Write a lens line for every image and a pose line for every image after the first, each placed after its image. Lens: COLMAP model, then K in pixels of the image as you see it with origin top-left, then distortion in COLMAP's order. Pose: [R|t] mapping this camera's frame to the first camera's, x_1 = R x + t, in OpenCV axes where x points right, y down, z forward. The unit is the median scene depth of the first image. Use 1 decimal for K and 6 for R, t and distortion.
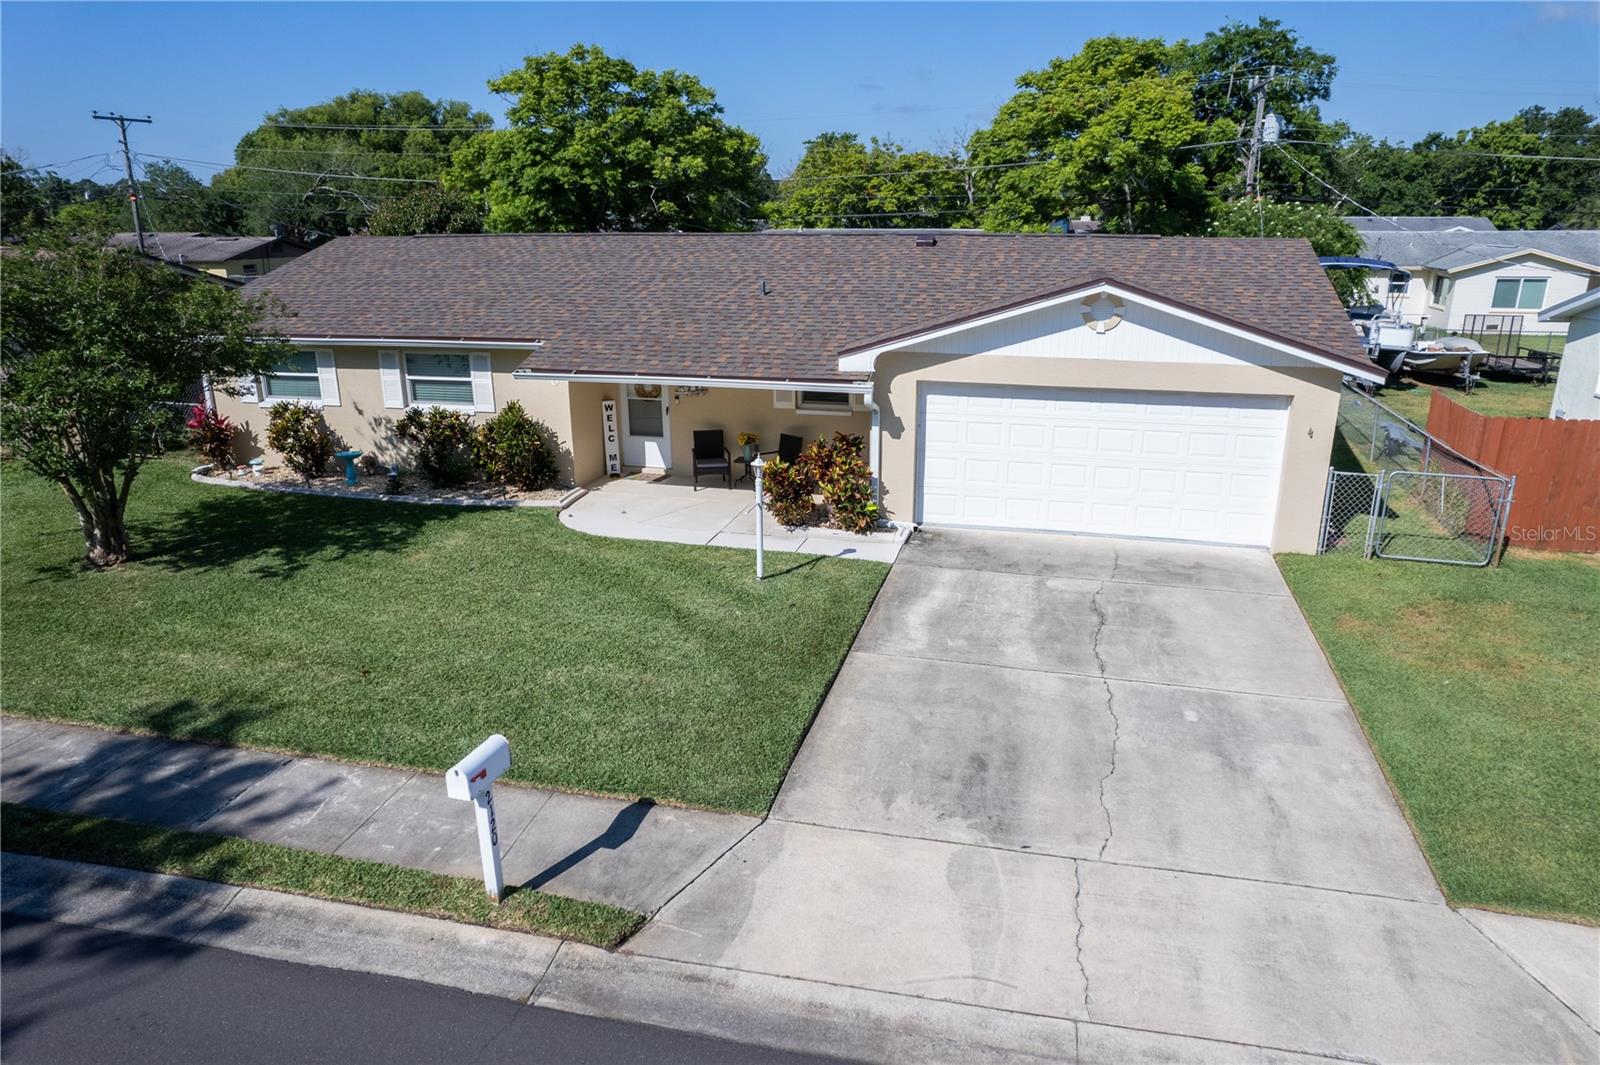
lens RADIAL K [[1026.1, 0, 806.2], [0, 1026.1, 537.0], [0, 0, 1]] dist [-0.076822, 0.072024]
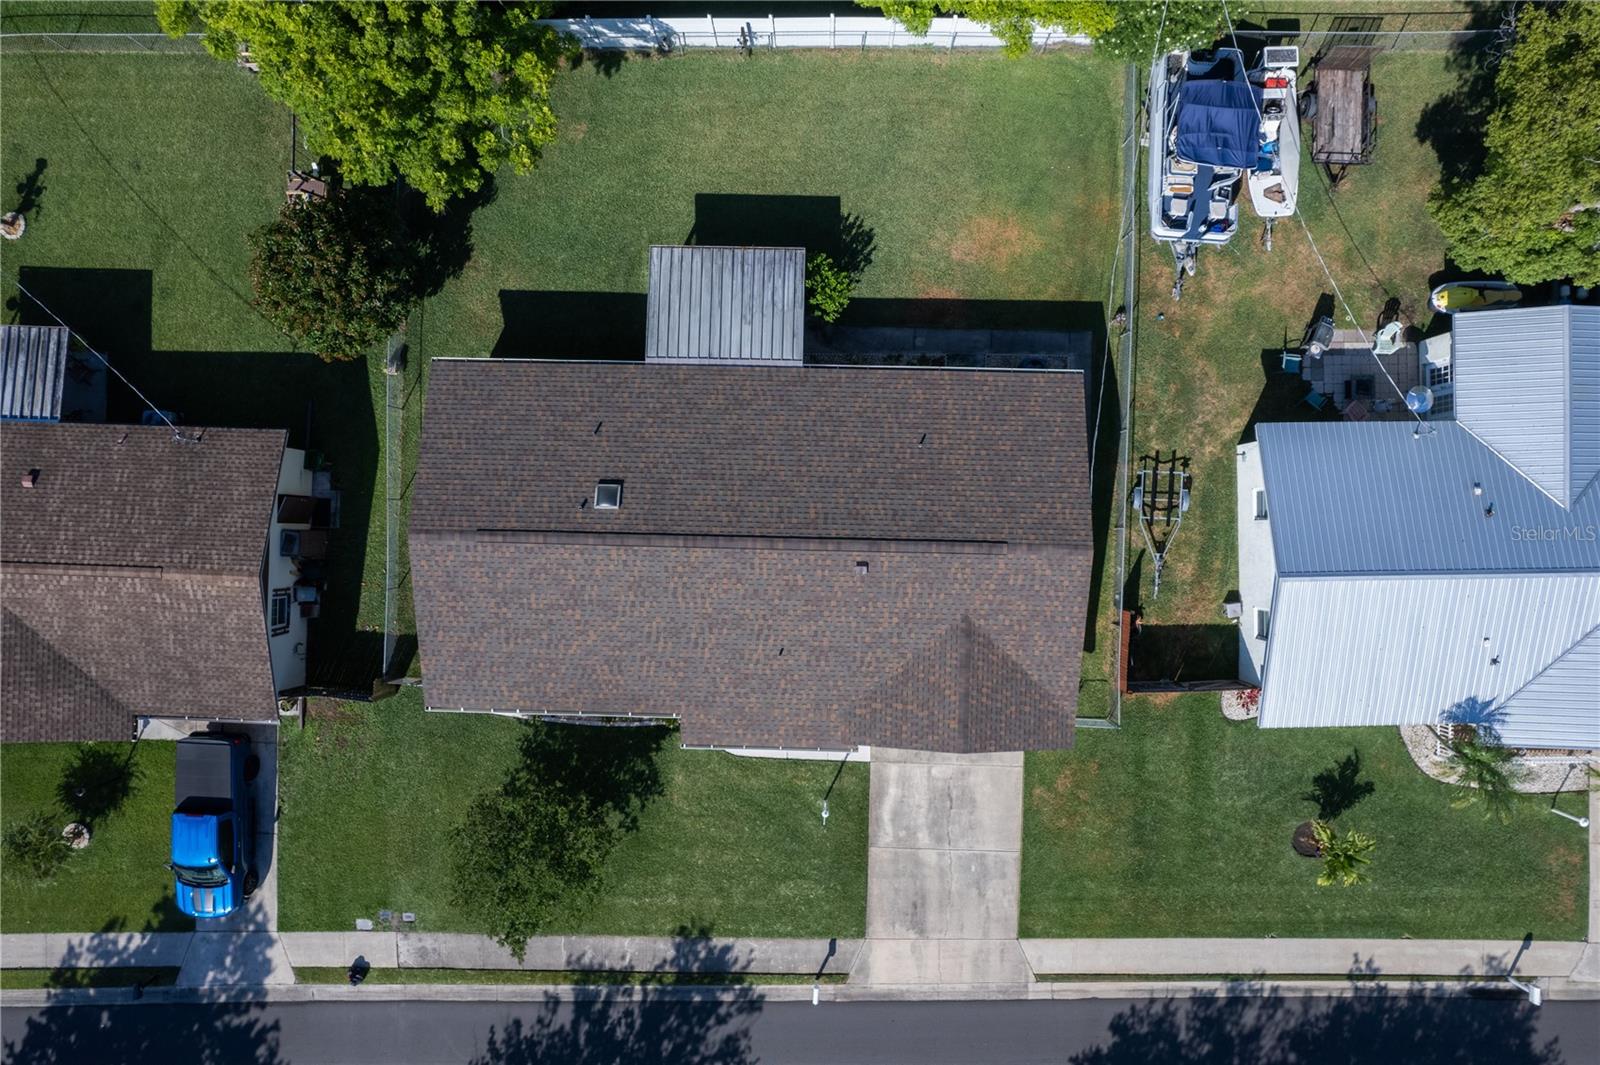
lens RADIAL K [[1026.1, 0, 806.2], [0, 1026.1, 537.0], [0, 0, 1]] dist [-0.076822, 0.072024]
pose [[0.973751, -0.227599, -0.002733, 0.061048], [0.071213, 0.293226, 0.953387, -2.328017], [-0.216189, -0.928556, 0.301737, 0.750062]]
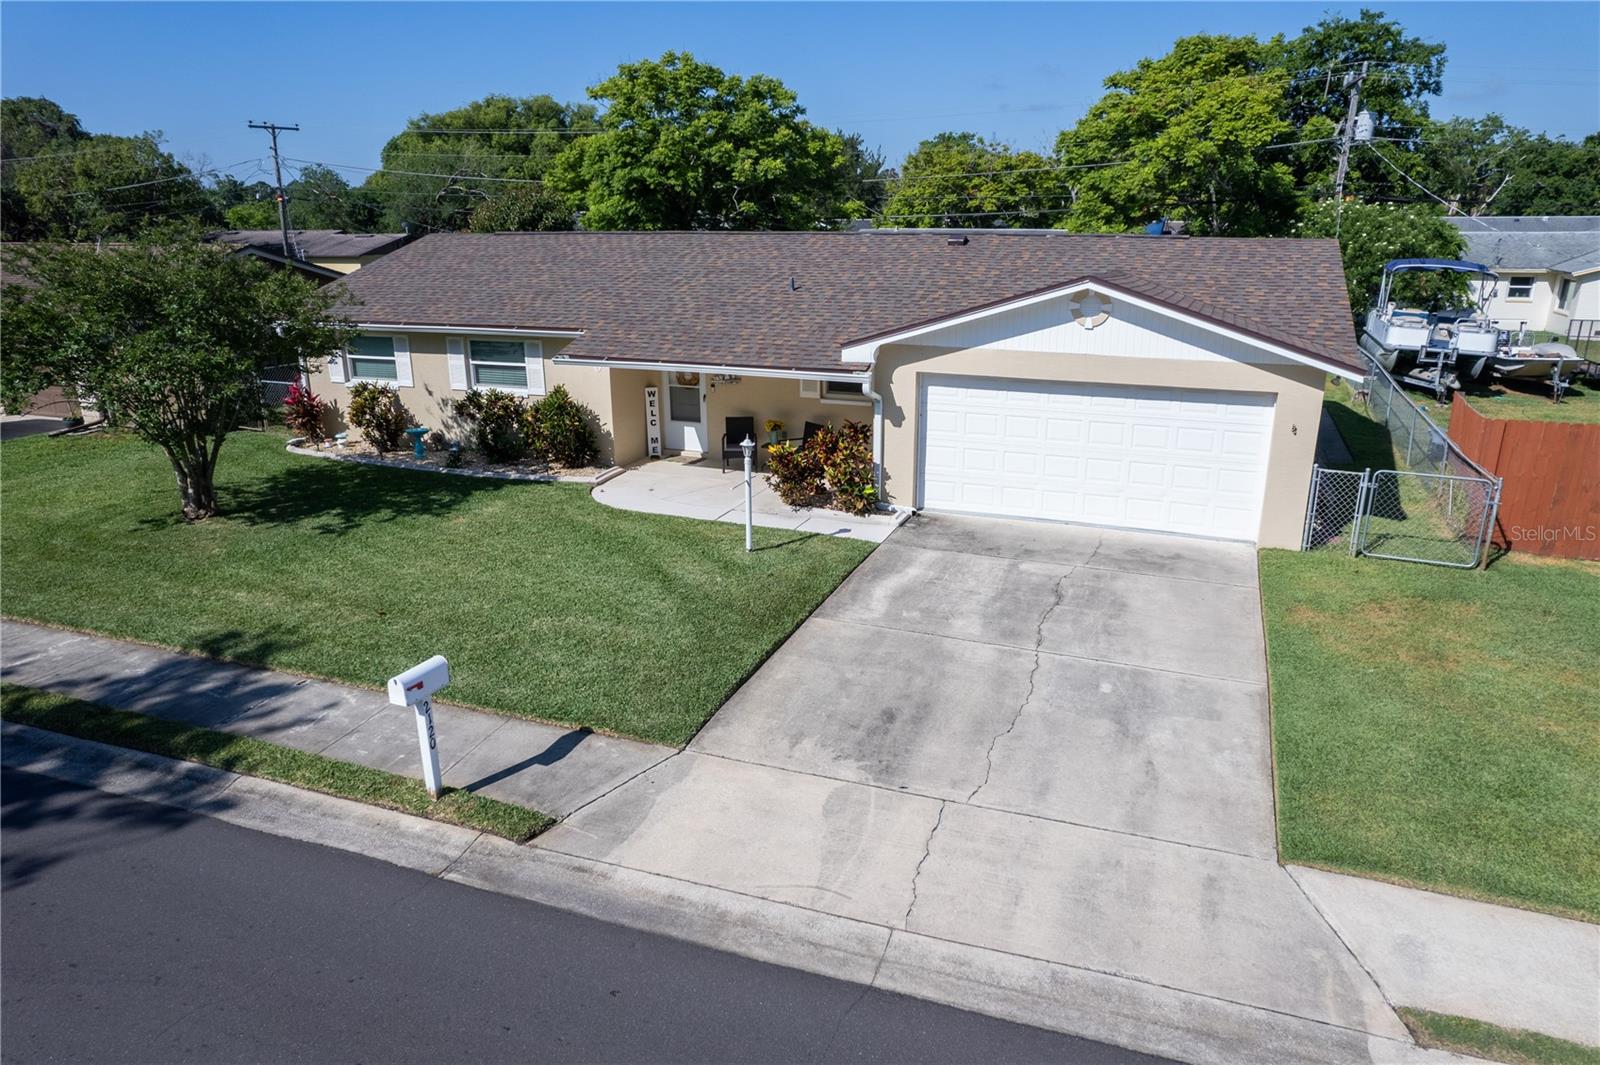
lens RADIAL K [[1026.1, 0, 806.2], [0, 1026.1, 537.0], [0, 0, 1]] dist [-0.076822, 0.072024]
pose [[0.992369, 0.037590, -0.117432, 0.124868], [-0.037531, 0.999292, 0.002720, 0.018488], [0.117451, 0.001708, 0.993077, -0.060622]]
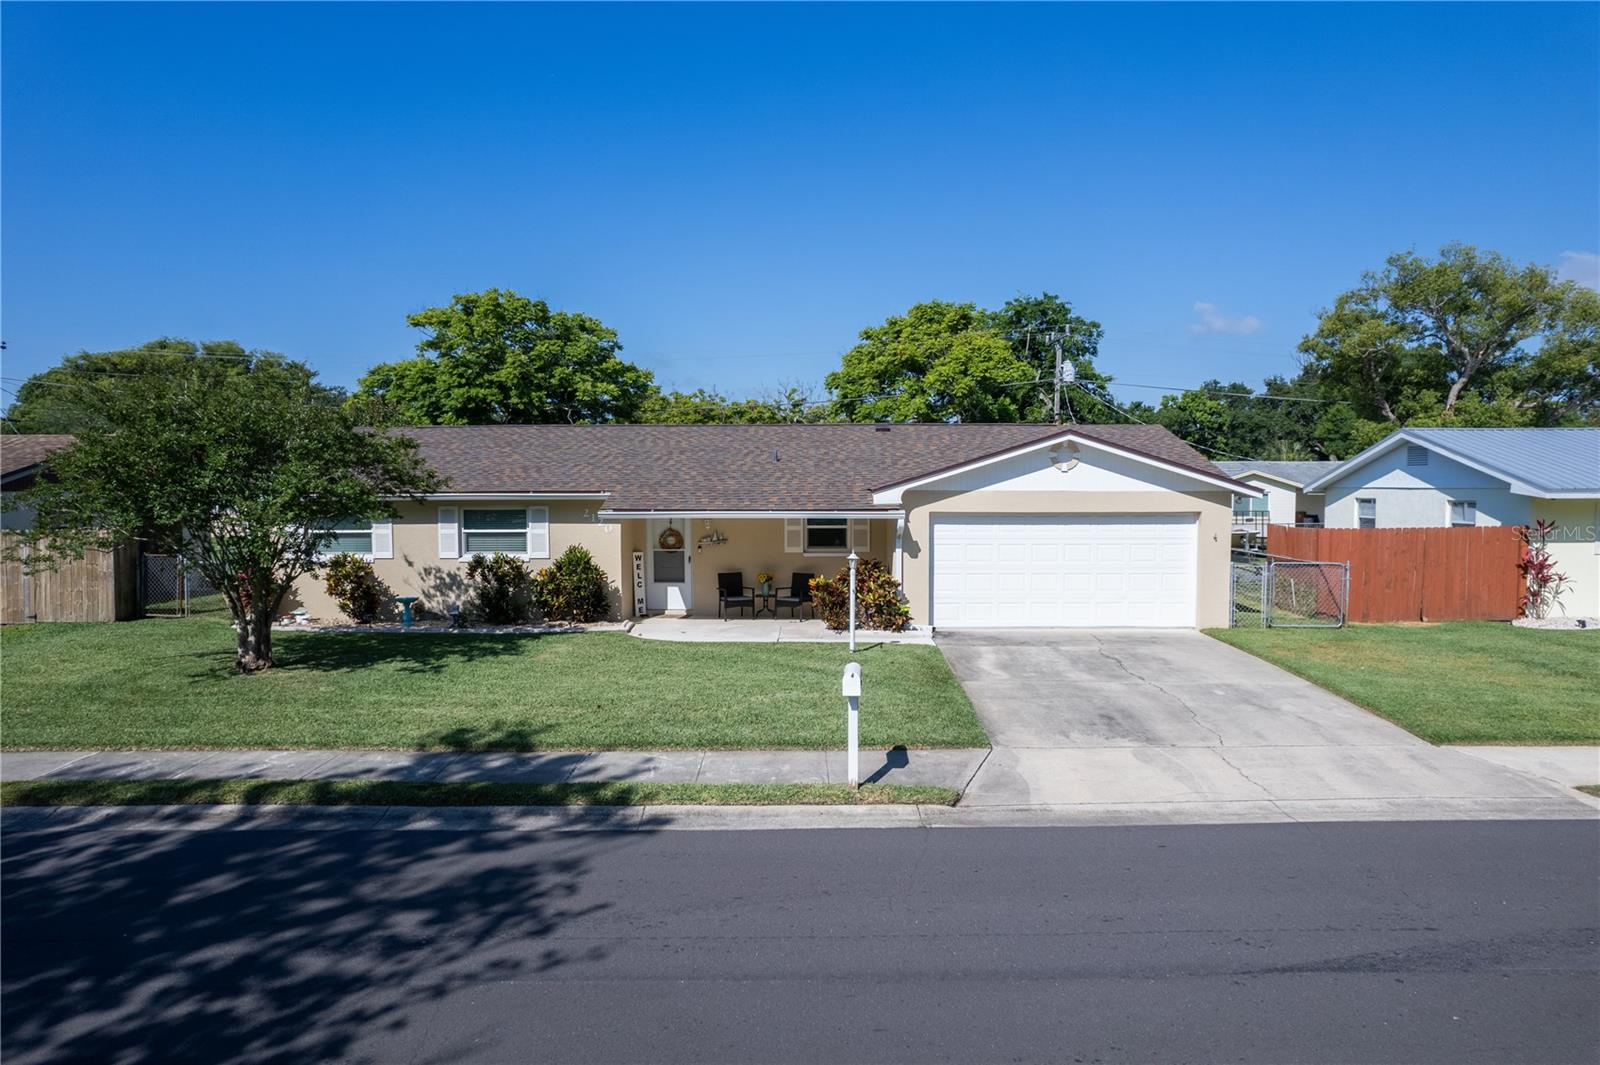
lens RADIAL K [[1026.1, 0, 806.2], [0, 1026.1, 537.0], [0, 0, 1]] dist [-0.076822, 0.072024]
pose [[0.973409, -0.011013, 0.228810, -0.339579], [0.067636, 0.968131, -0.241140, 0.179169], [-0.218863, 0.250204, 0.943132, -0.180742]]
